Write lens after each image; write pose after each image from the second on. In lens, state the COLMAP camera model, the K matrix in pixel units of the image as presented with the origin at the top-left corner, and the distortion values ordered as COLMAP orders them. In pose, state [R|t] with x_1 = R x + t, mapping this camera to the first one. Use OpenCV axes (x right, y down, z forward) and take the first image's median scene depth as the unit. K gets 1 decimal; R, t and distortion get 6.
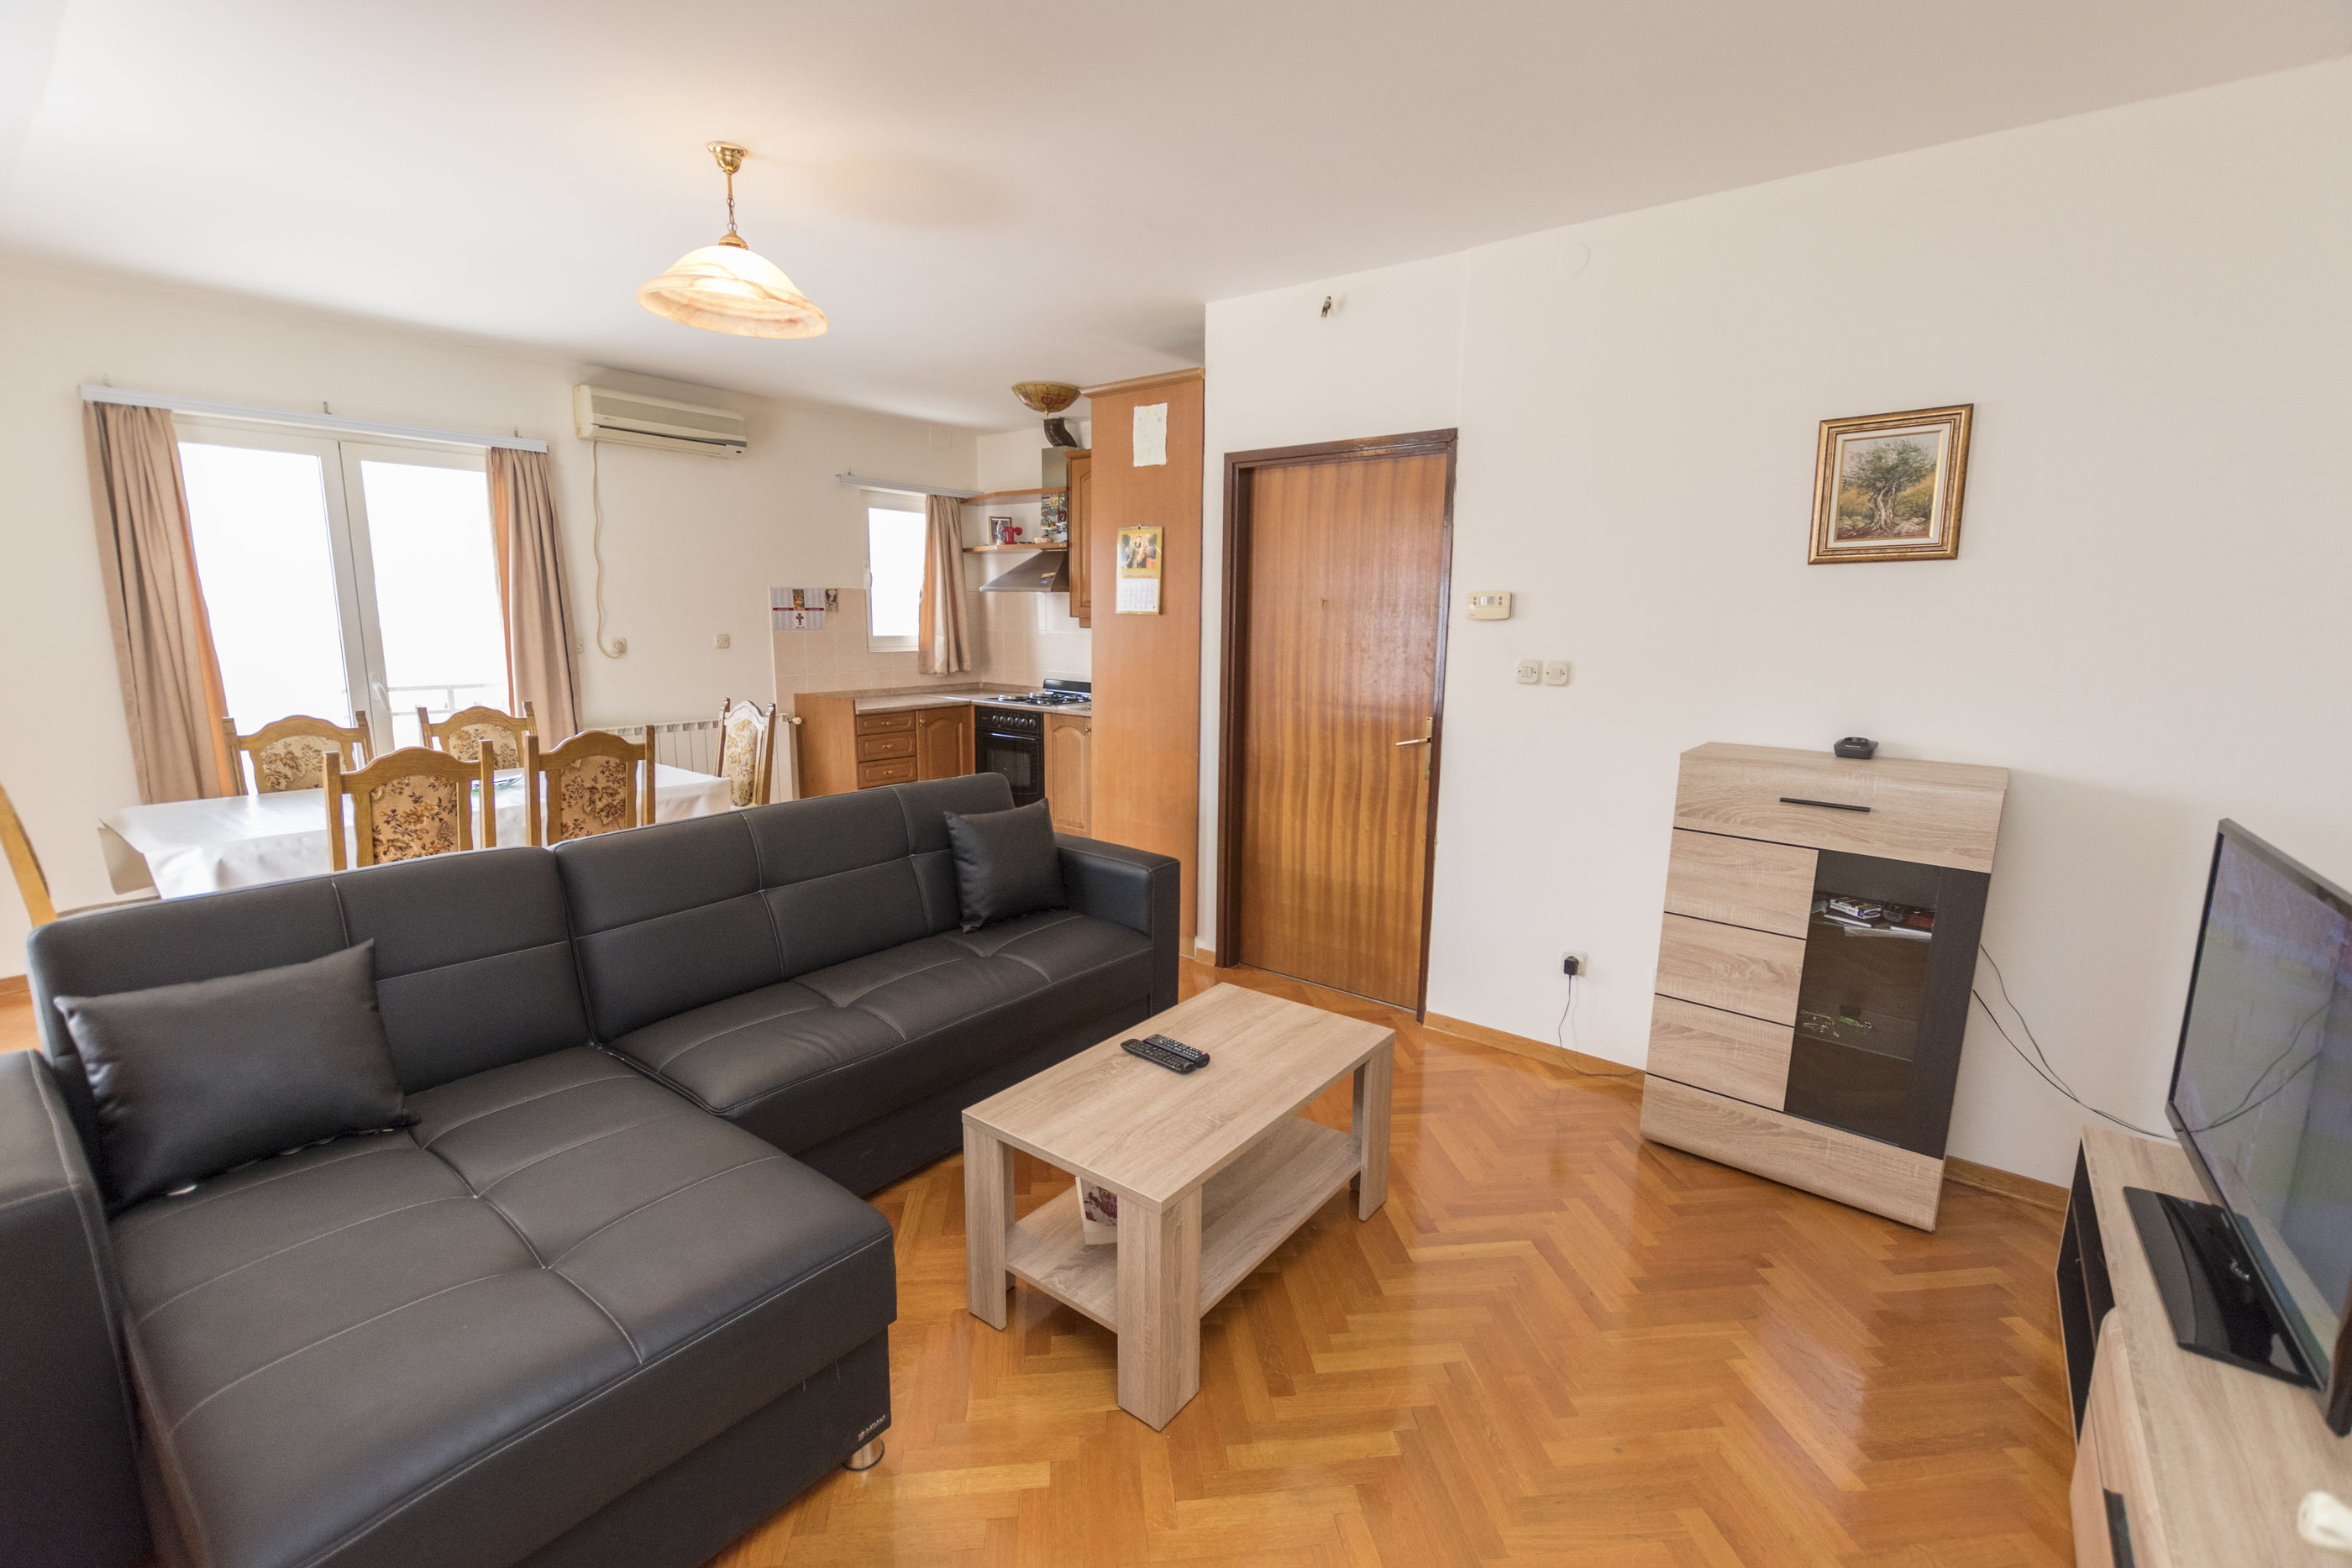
lens RADIAL K [[1012.4, 0, 1183.9], [0, 1012.4, 773.4], [0, 0, 1]] dist [0.007576, -0.002055]
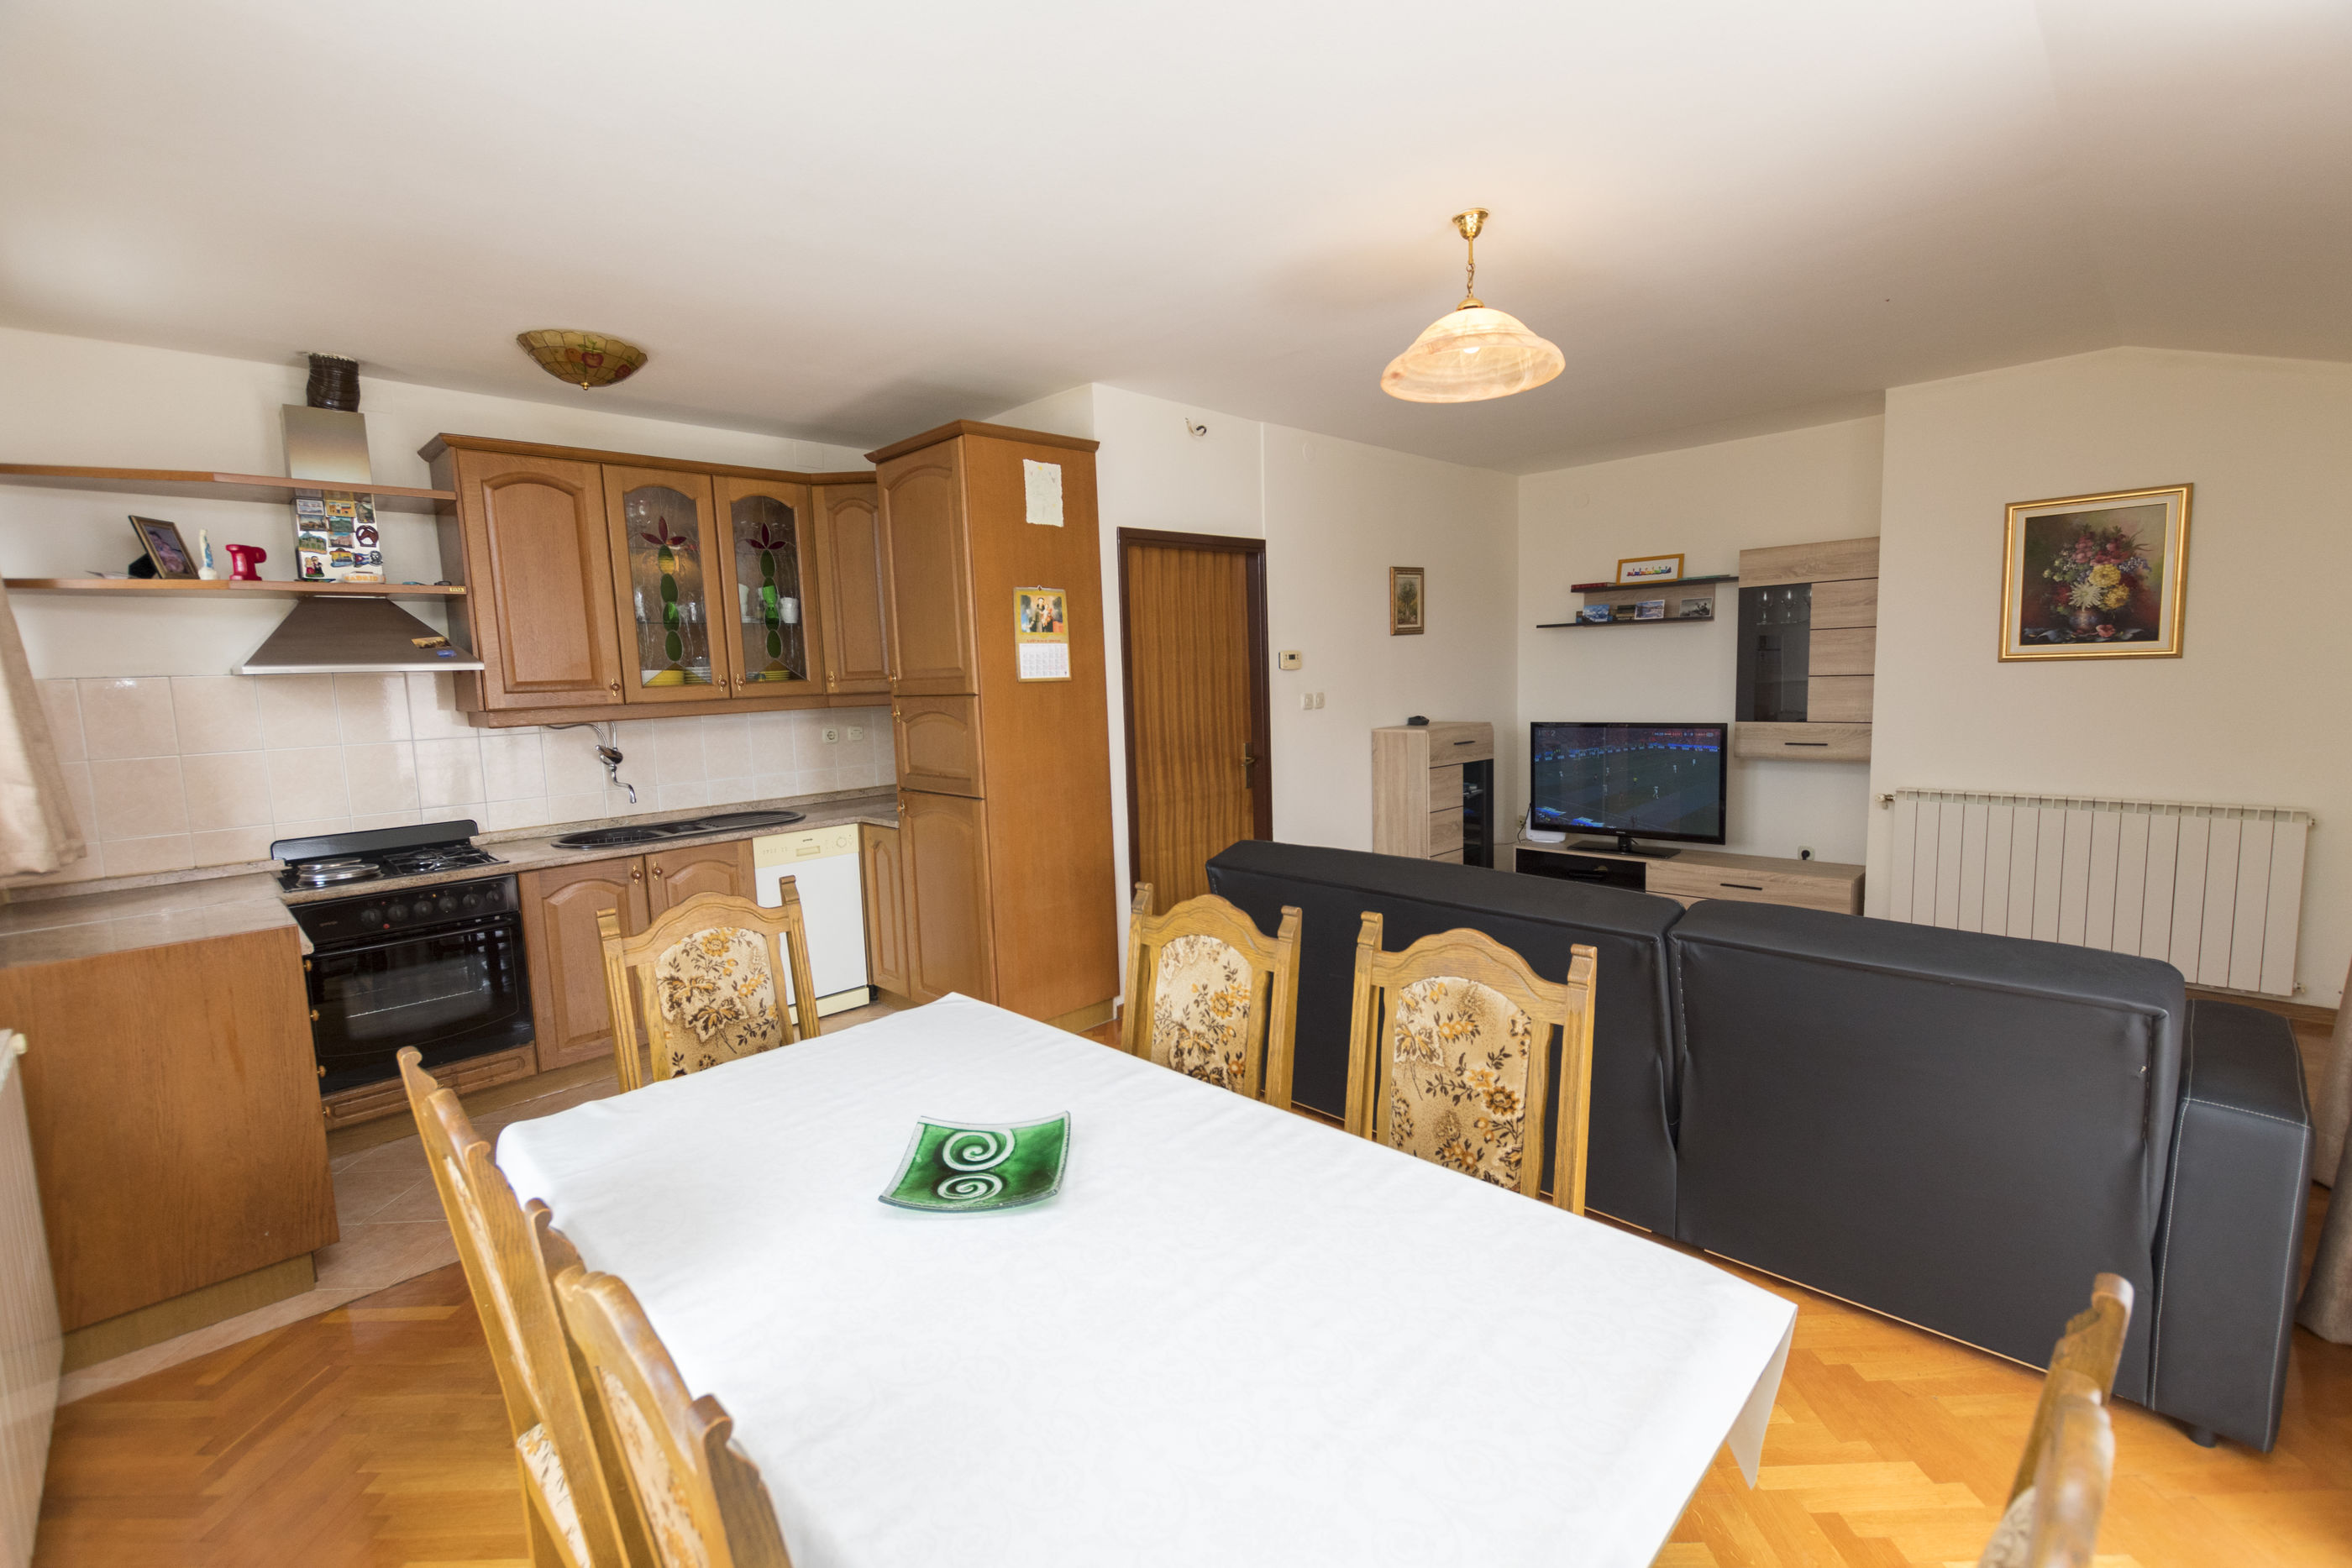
lens RADIAL K [[1012.4, 0, 1183.7], [0, 1012.4, 776.0], [0, 0, 1]] dist [0.007576, -0.002055]
pose [[0.115064, -0.125795, 0.985361, -1.091597], [0.195206, 0.975471, 0.101738, -0.162695], [-0.973989, 0.180642, 0.136797, 0.876485]]
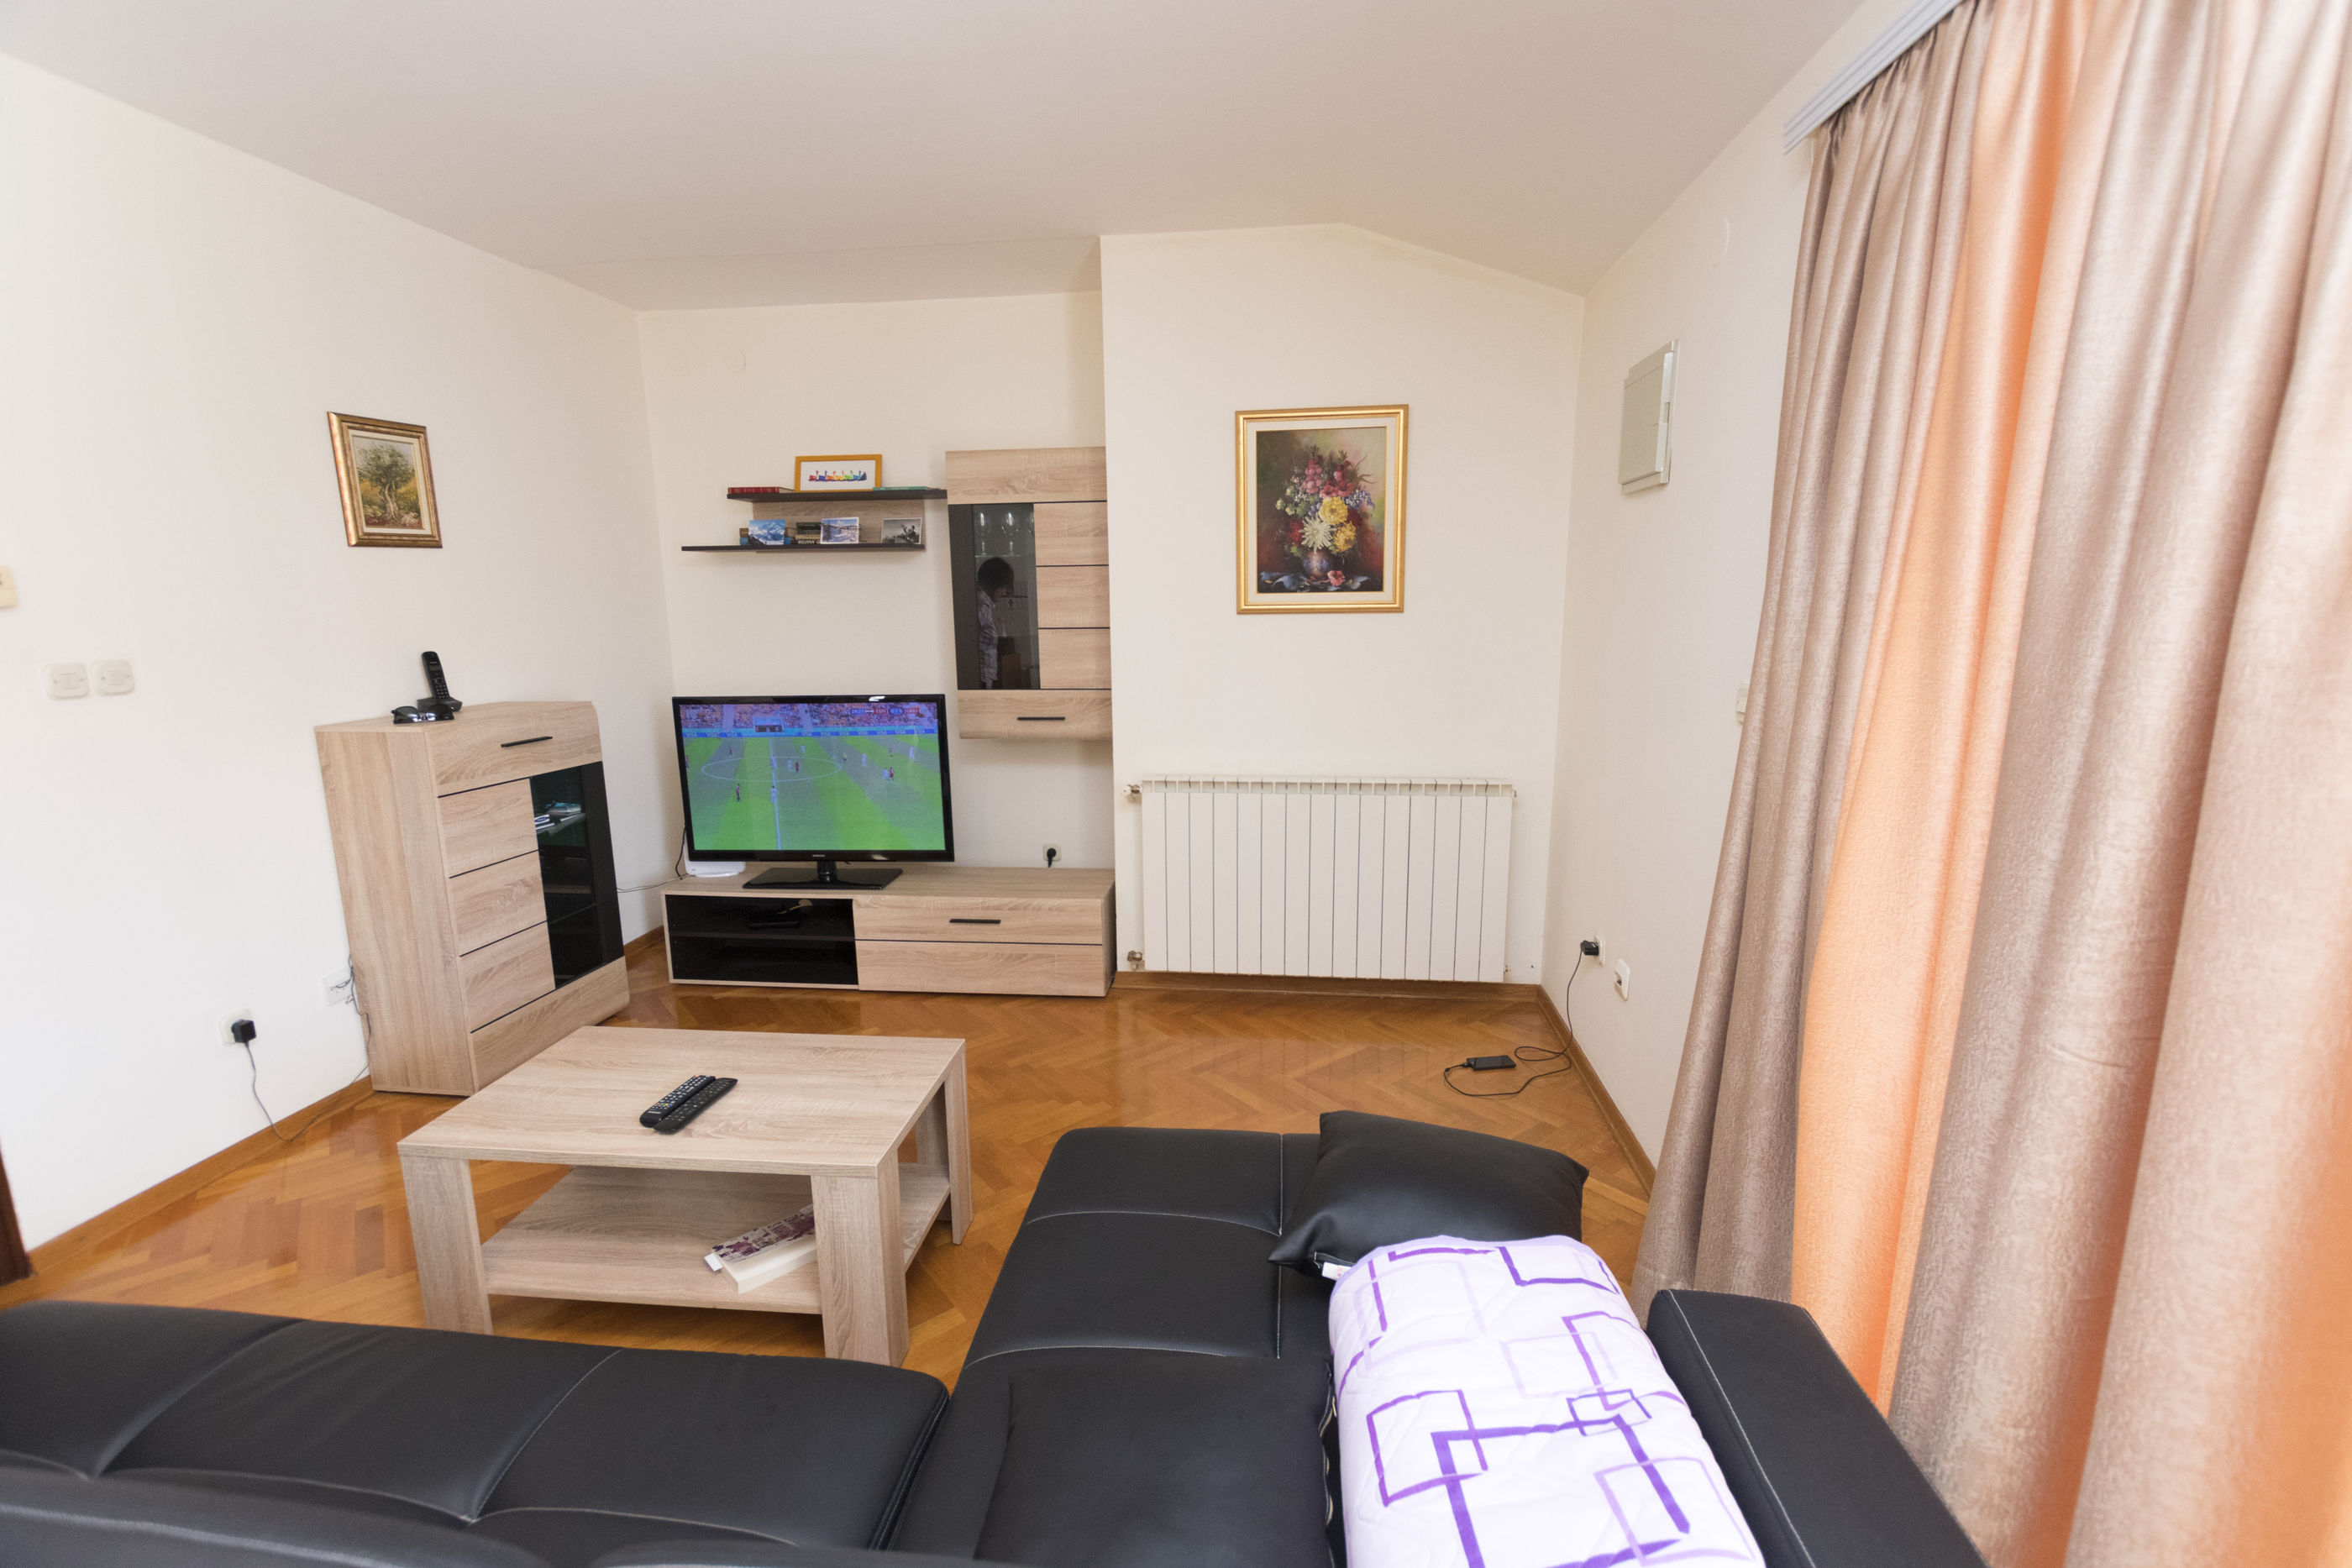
lens RADIAL K [[1012.4, 0, 1182.9], [0, 1012.4, 777.2], [0, 0, 1]] dist [0.007576, -0.002055]
pose [[-0.522760, -0.162044, 0.836937, -0.585109], [0.140984, 0.951815, 0.272346, -0.105707], [-0.840741, 0.260366, -0.474725, 0.619977]]
